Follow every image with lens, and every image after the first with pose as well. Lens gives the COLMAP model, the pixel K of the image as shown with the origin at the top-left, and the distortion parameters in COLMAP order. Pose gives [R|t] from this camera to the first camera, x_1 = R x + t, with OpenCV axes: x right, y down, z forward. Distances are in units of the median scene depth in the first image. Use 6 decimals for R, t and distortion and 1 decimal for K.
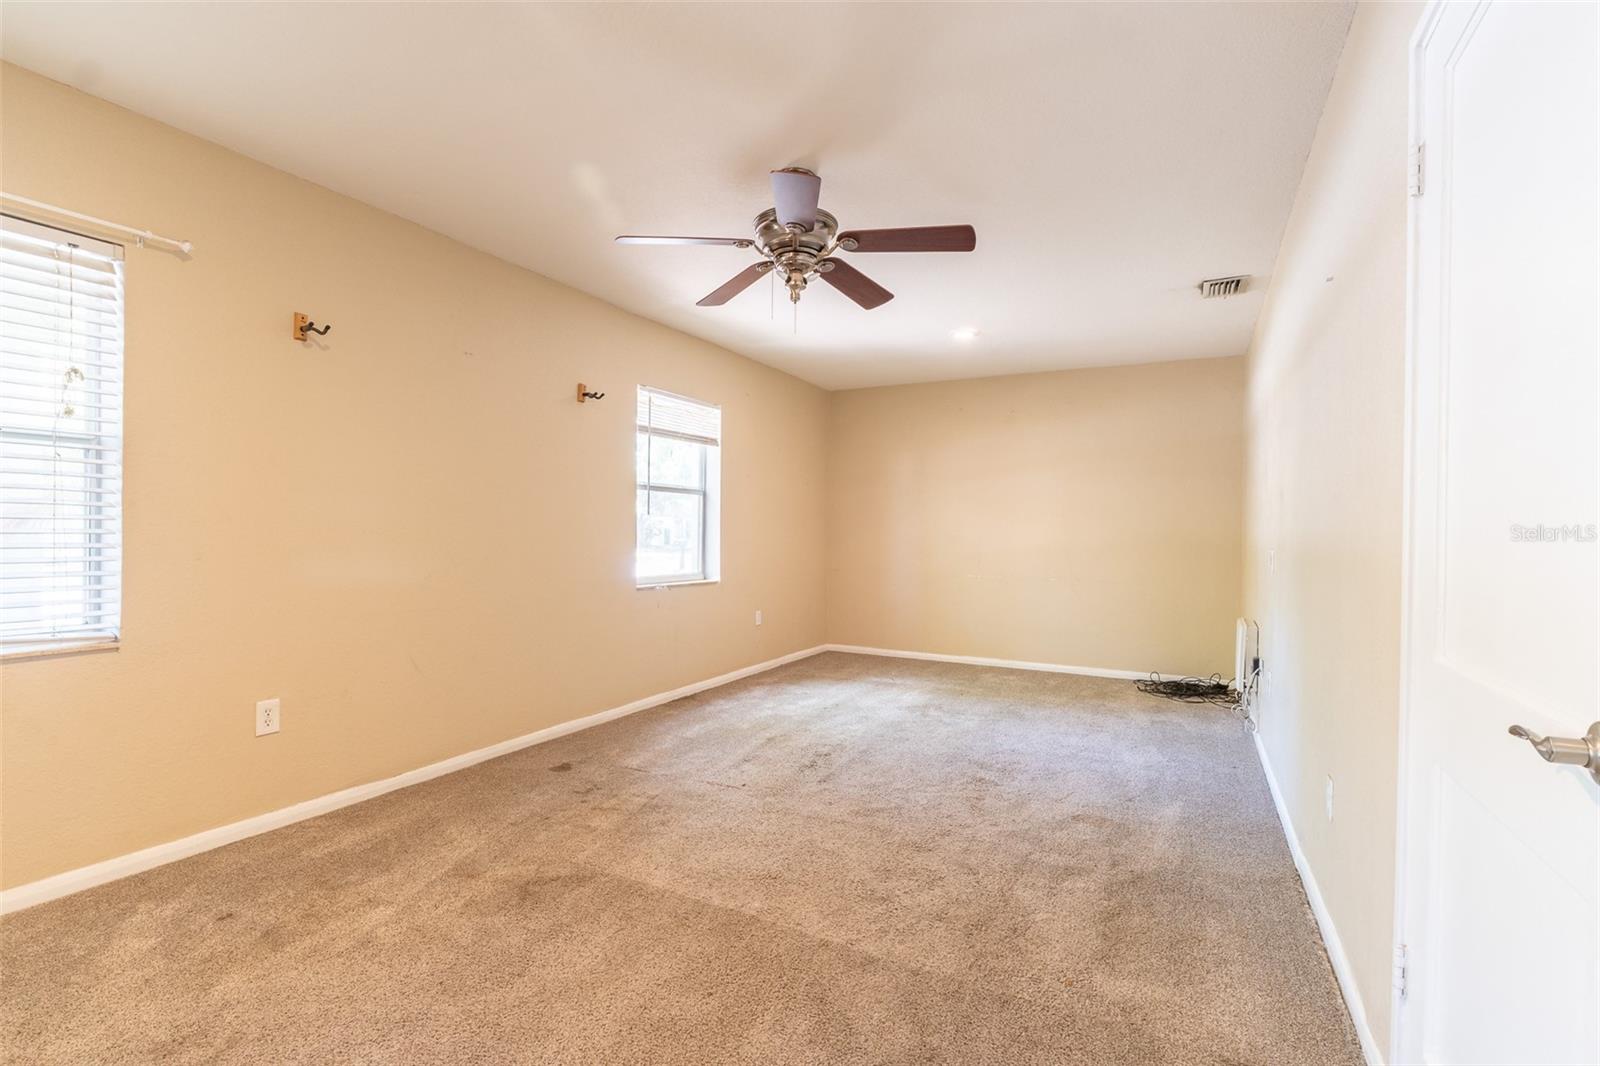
lens RADIAL K [[731.6, 0, 796.2], [0, 731.6, 534.3], [0, 0, 1]] dist [-0.006856, -0.000360]
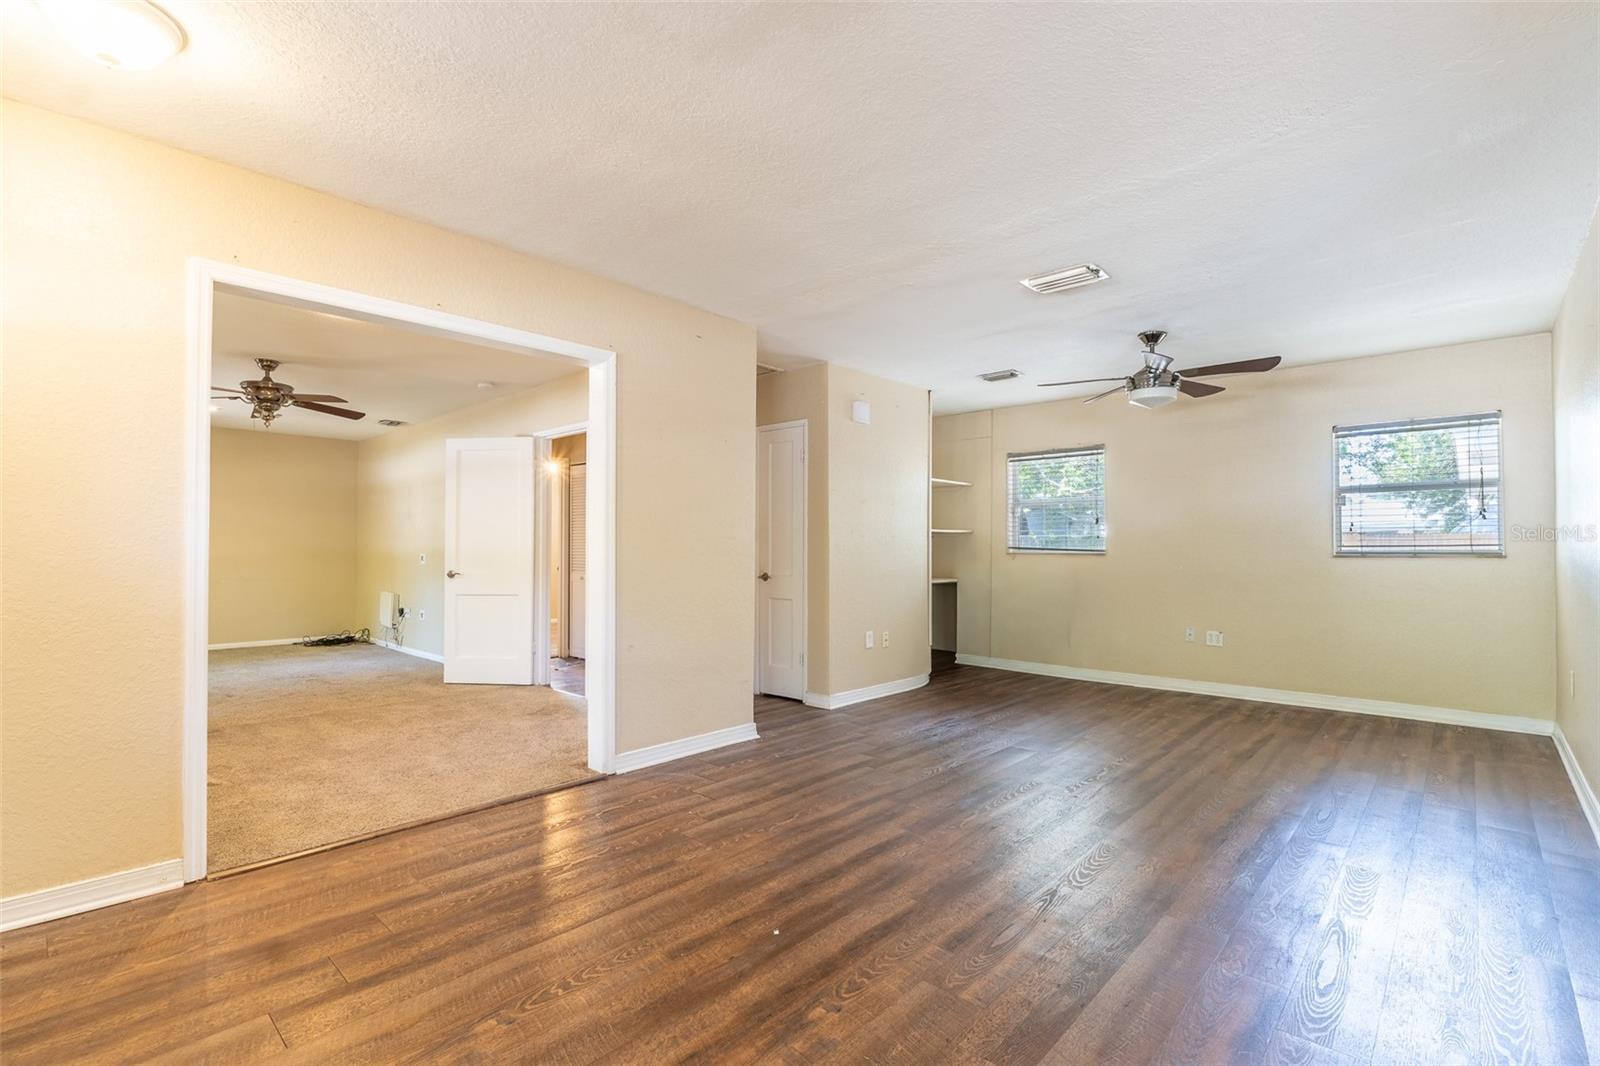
lens RADIAL K [[731.6, 0, 796.2], [0, 731.6, 534.3], [0, 0, 1]] dist [-0.006856, -0.000360]
pose [[0.254853, 0.011772, 0.966908, -1.243903], [0.004001, 0.999904, -0.013228, -0.005131], [-0.966971, 0.007240, 0.254782, -0.680876]]
